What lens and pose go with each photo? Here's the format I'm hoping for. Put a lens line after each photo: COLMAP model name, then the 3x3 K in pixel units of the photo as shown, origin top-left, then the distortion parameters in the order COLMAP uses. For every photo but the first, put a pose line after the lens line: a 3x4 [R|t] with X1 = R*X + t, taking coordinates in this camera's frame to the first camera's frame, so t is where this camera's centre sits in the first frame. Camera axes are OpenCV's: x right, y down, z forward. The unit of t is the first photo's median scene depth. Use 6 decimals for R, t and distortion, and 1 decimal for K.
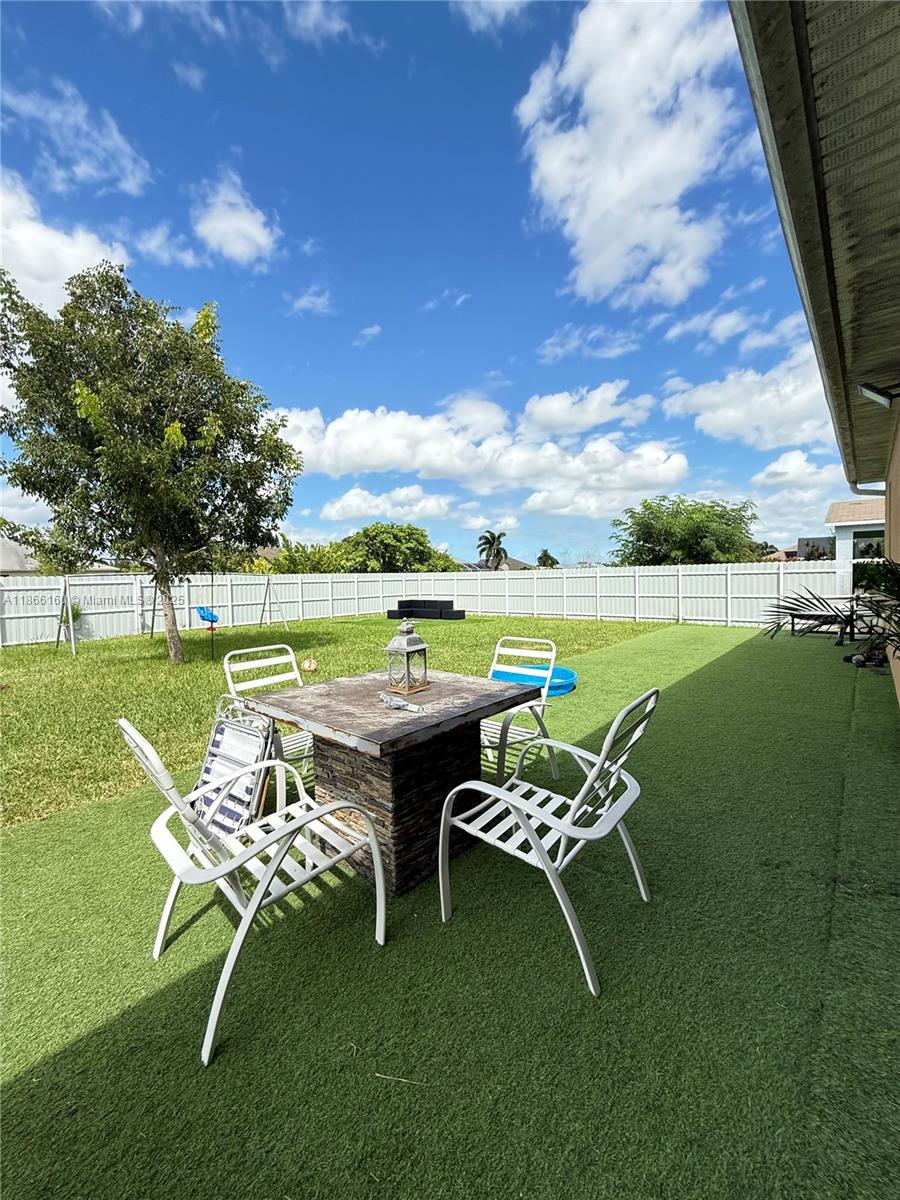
lens RADIAL K [[475.9, 0, 449.0], [0, 475.9, 600.7], [0, 0, 1]] dist [-0.000533, -0.000073]
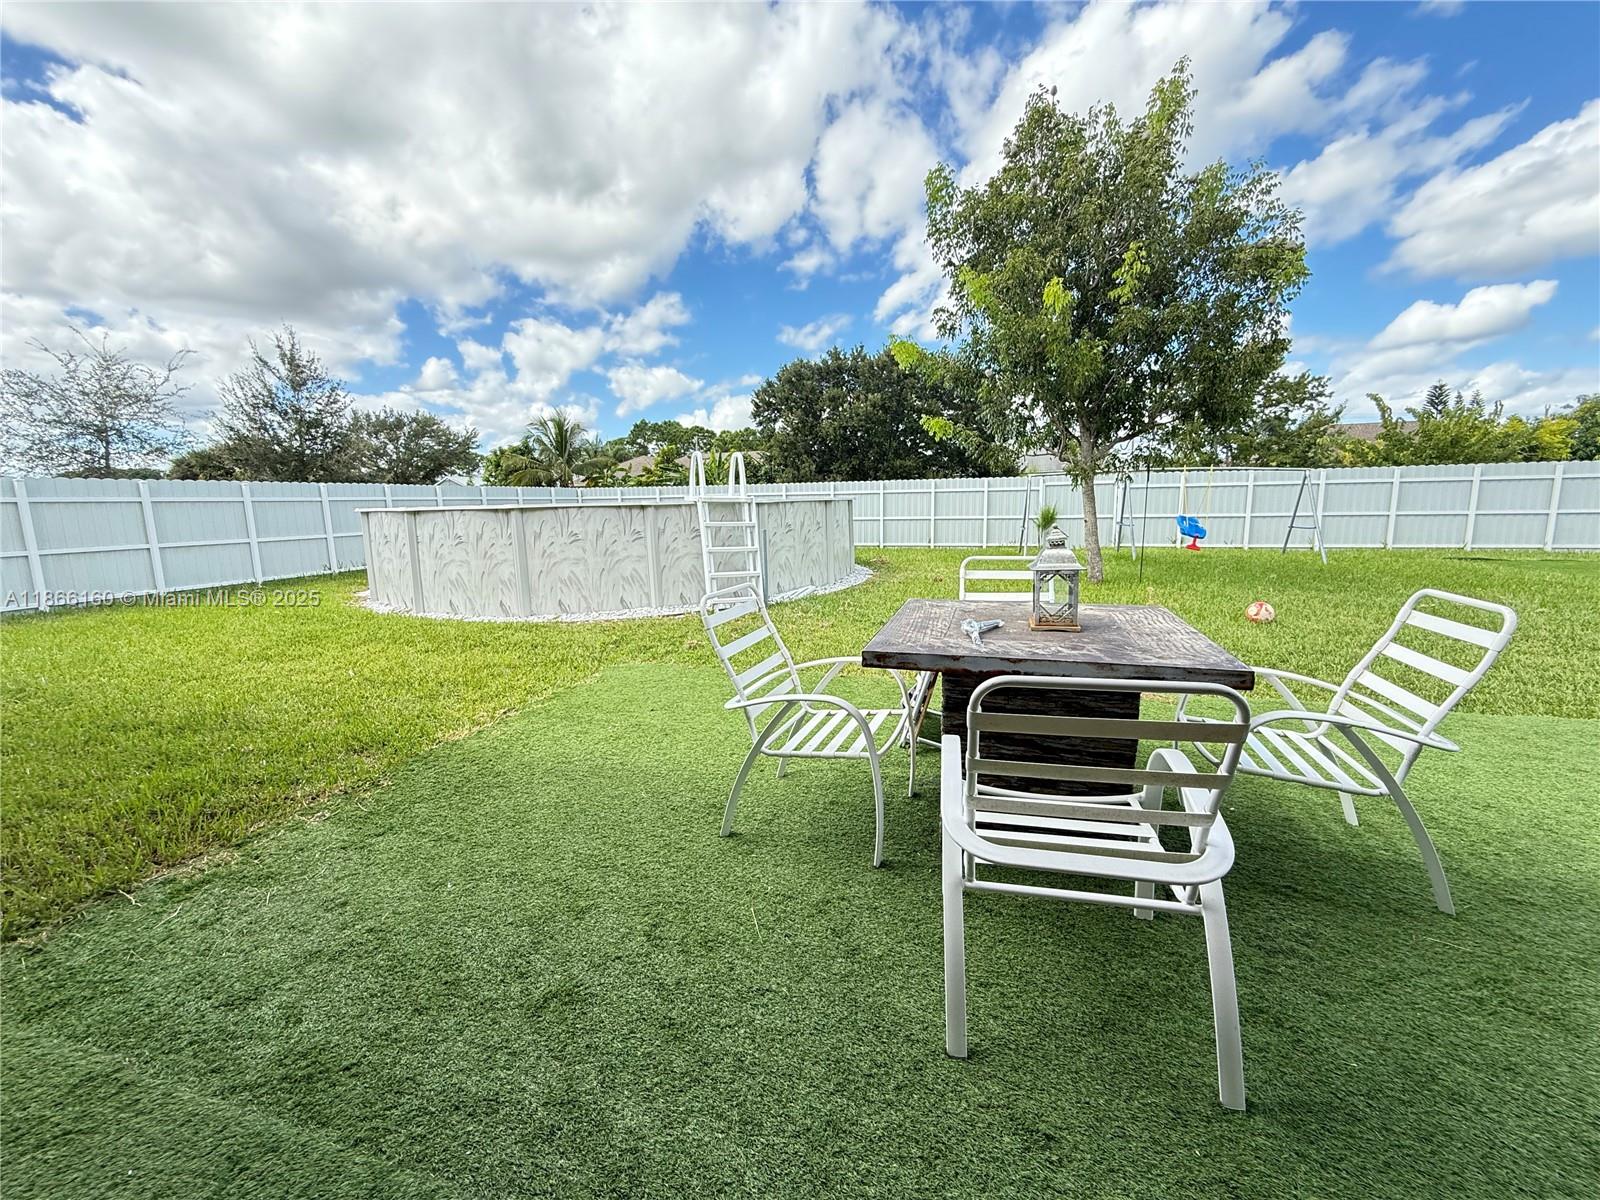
lens RADIAL K [[634.6, 0, 797.4], [0, 634.6, 596.4], [0, 0, 1]] dist [-0.000533, -0.000073]
pose [[0.471334, 0.143013, -0.870283, 0.178777], [-0.020763, 0.988291, 0.151160, -0.001968], [0.881710, -0.053177, 0.468785, 0.057097]]
